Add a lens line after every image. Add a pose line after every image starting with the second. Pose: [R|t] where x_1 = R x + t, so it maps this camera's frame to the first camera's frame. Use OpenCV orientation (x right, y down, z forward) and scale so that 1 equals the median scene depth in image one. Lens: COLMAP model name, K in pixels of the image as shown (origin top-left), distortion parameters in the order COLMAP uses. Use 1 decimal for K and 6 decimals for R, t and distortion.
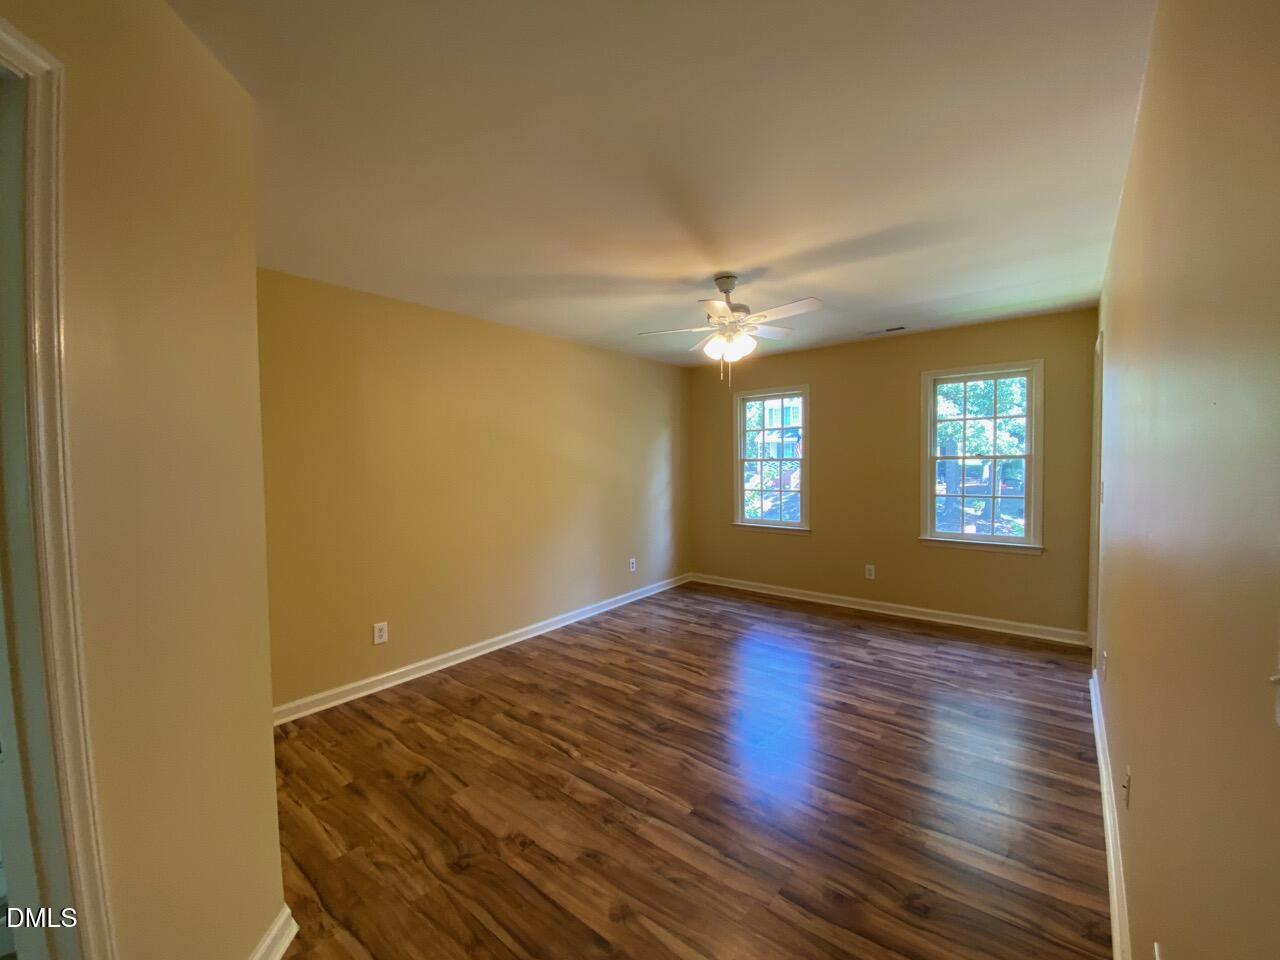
lens RADIAL K [[517.9, 0, 636.1], [0, 517.9, 480.2], [0, 0, 1]] dist [-0.000273, -0.000138]
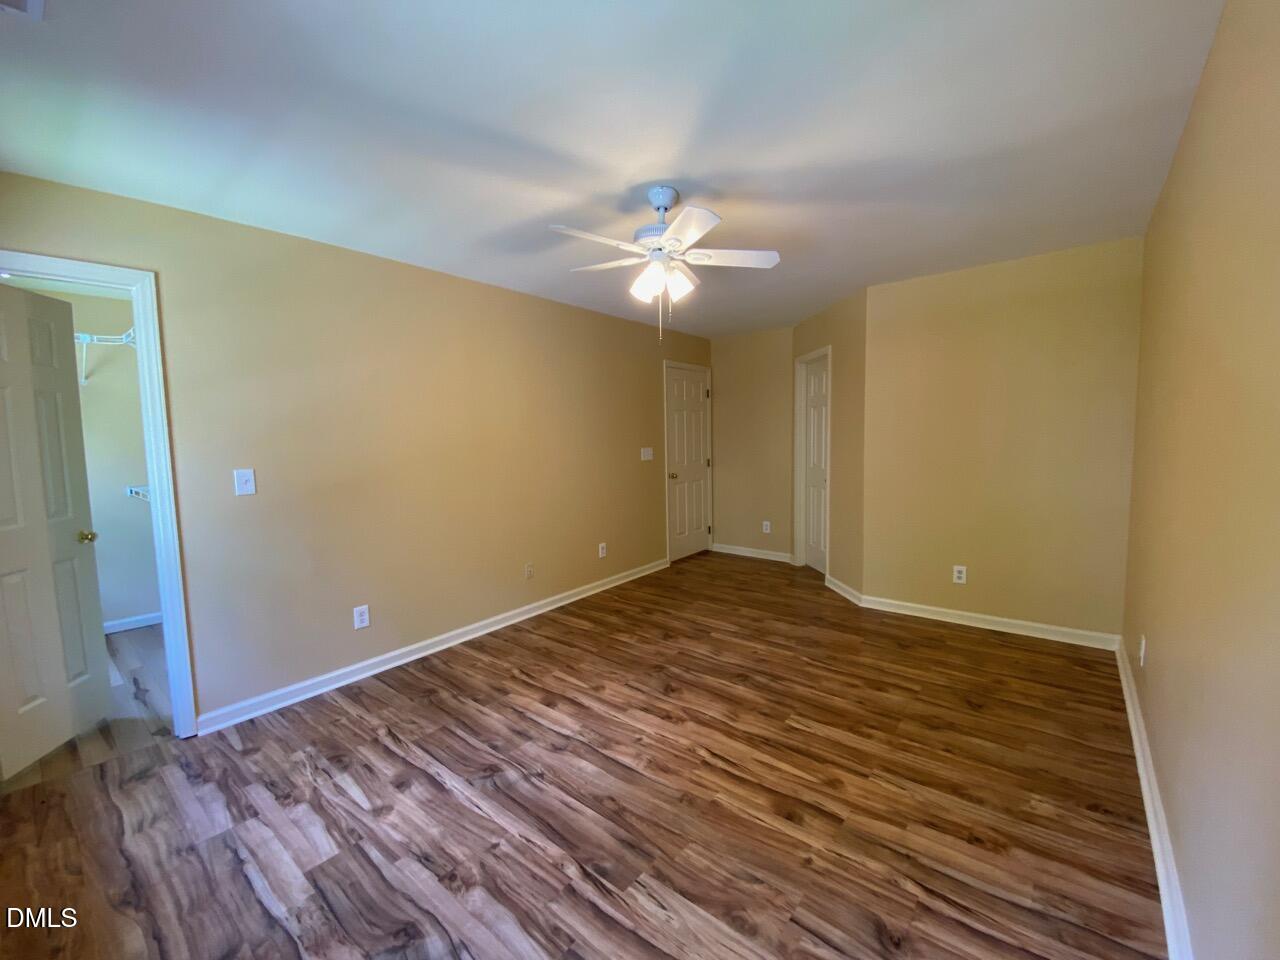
lens RADIAL K [[517.9, 0, 636.1], [0, 517.9, 480.2], [0, 0, 1]] dist [-0.000273, -0.000138]
pose [[-0.999350, 0.035938, 0.002889, 0.214806], [0.036014, 0.991209, 0.127306, -0.062339], [0.001712, 0.127327, -0.991859, 1.713647]]
